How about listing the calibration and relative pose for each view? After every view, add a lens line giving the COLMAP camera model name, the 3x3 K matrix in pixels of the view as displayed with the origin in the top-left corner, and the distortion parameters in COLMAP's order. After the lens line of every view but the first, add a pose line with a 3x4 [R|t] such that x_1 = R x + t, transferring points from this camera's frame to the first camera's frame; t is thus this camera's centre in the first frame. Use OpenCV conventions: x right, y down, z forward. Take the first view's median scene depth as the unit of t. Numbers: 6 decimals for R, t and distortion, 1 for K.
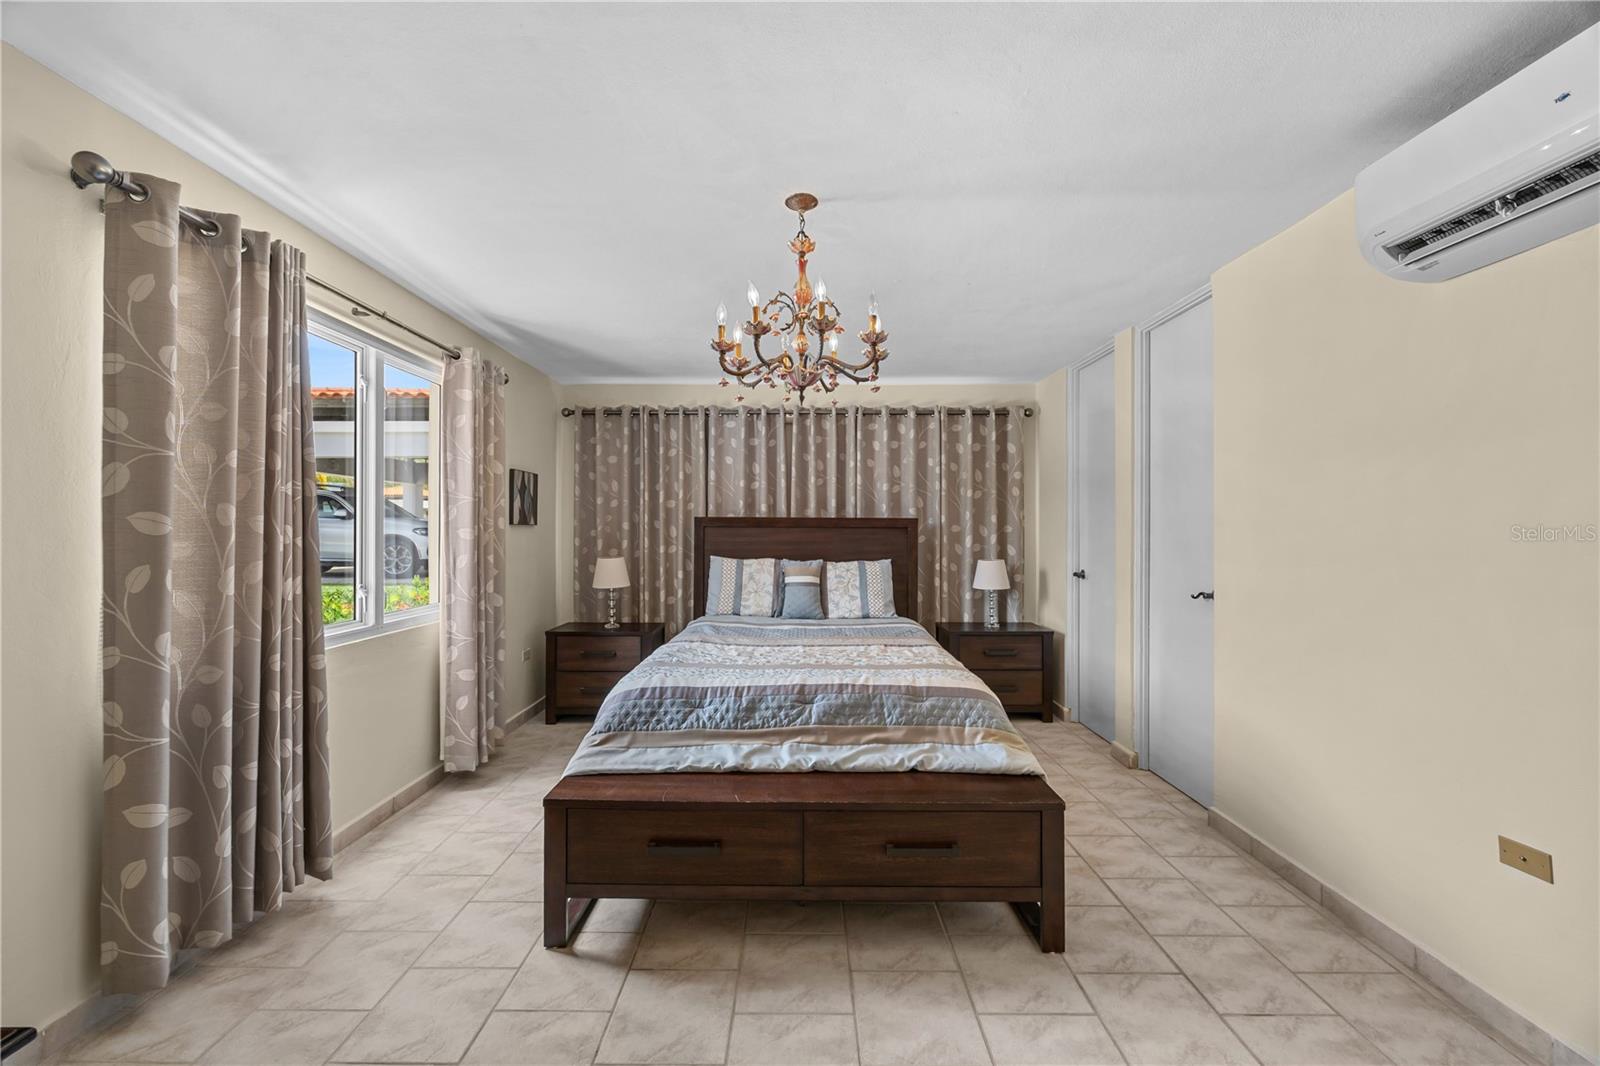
lens RADIAL K [[614.1, 0, 794.7], [0, 614.1, 526.6], [0, 0, 1]] dist [-0.002031, -0.000214]
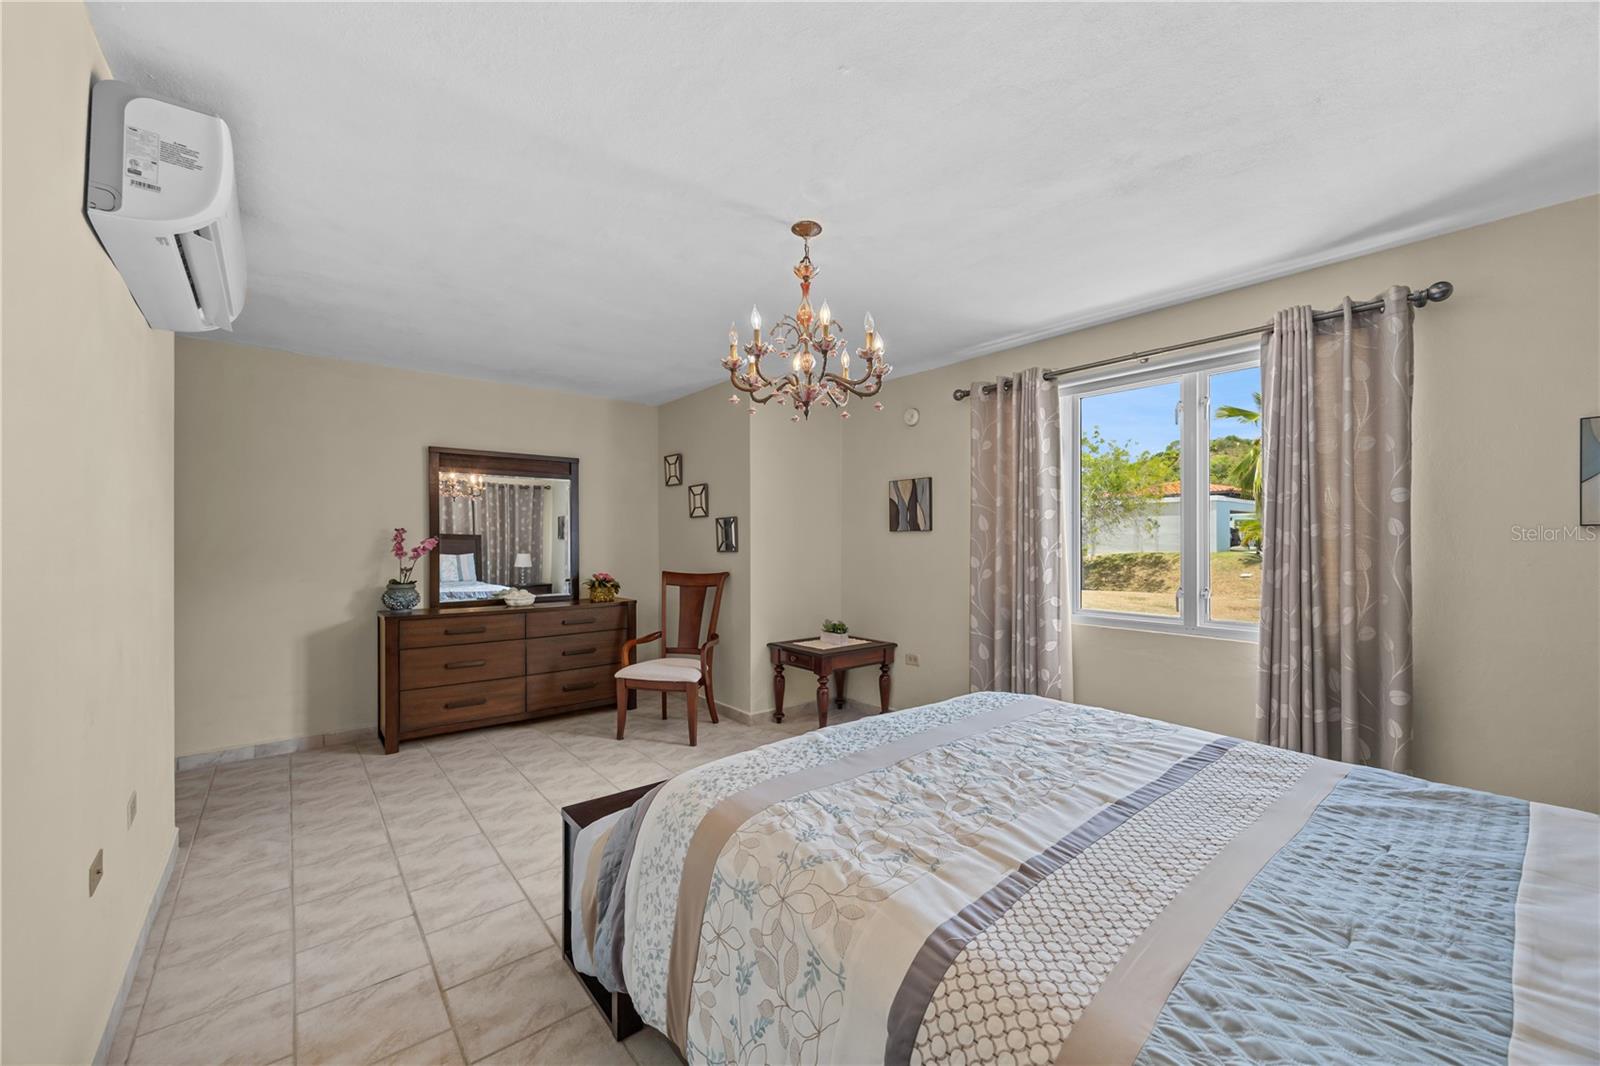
lens RADIAL K [[615.3, 0, 799.7], [0, 615.3, 538.9], [0, 0, 1]] dist [-0.000902, -0.000056]
pose [[-0.761828, -0.003110, -0.647772, 0.480989], [0.004481, 0.999939, -0.010070, 0.012474], [0.647764, -0.010574, -0.761768, 1.221855]]
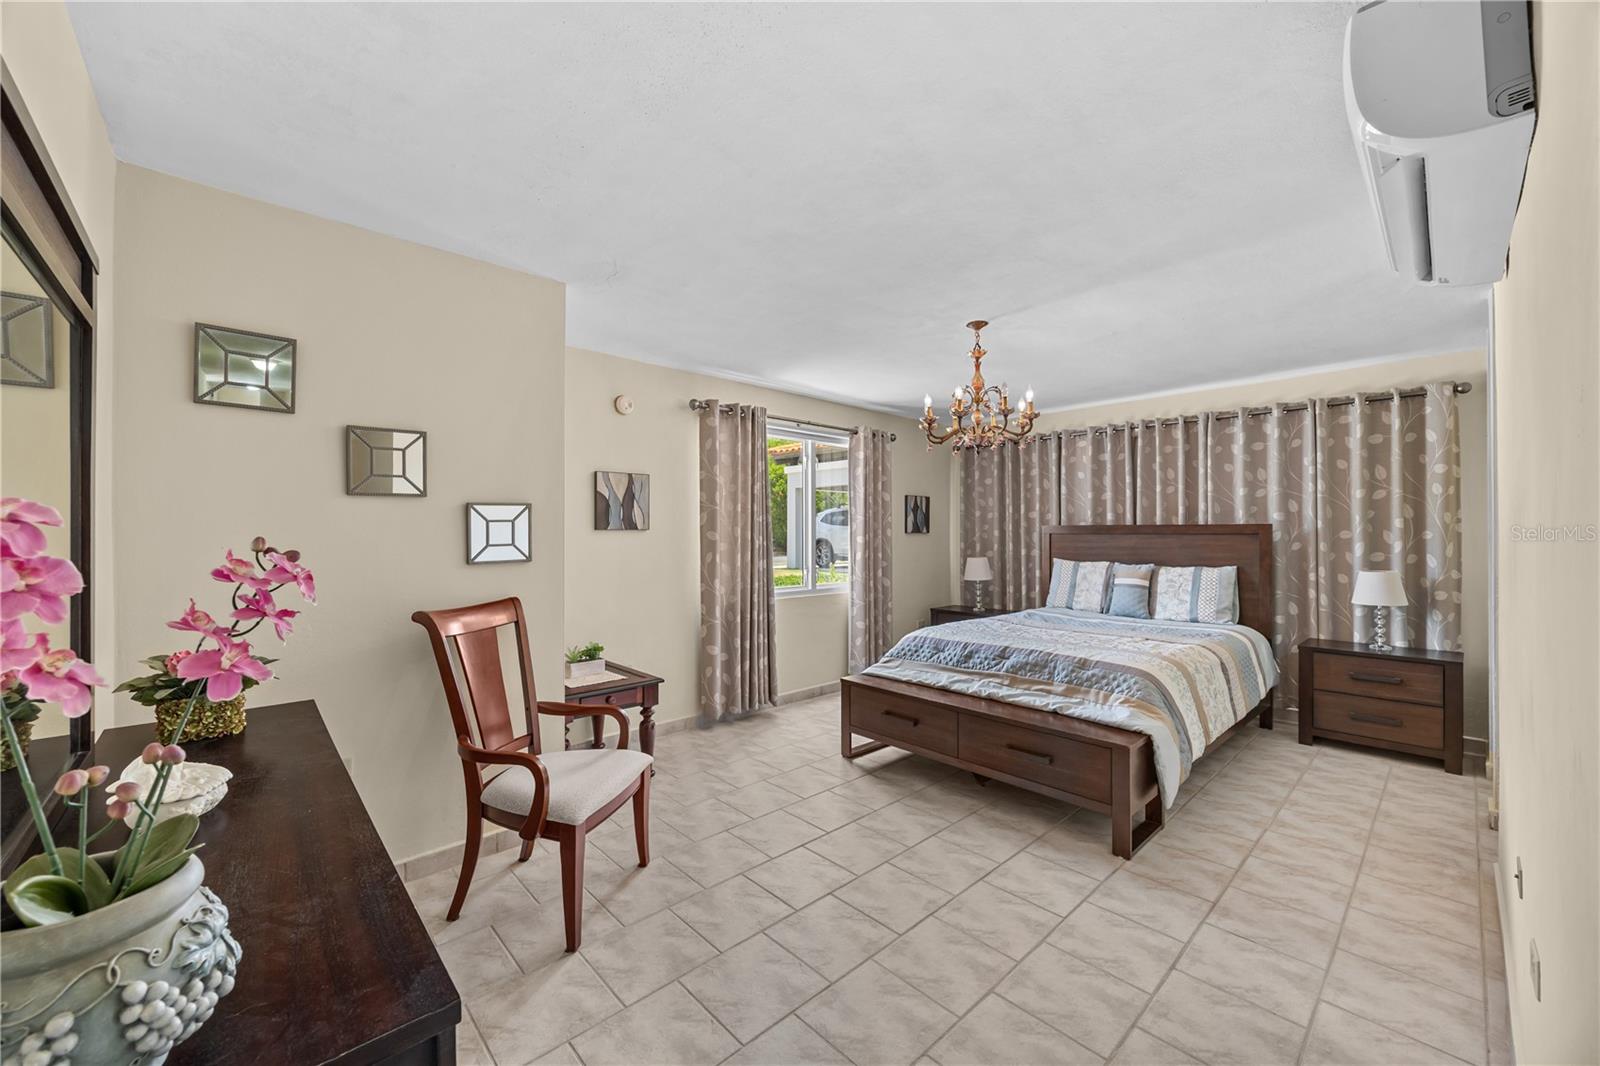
lens RADIAL K [[614.1, 0, 794.7], [0, 614.1, 526.6], [0, 0, 1]] dist [-0.002031, -0.000214]
pose [[0.681352, -0.011546, -0.731865, 0.555255], [0.007680, 0.999933, -0.008625, -0.010049], [0.731916, 0.000256, 0.681395, -0.256212]]
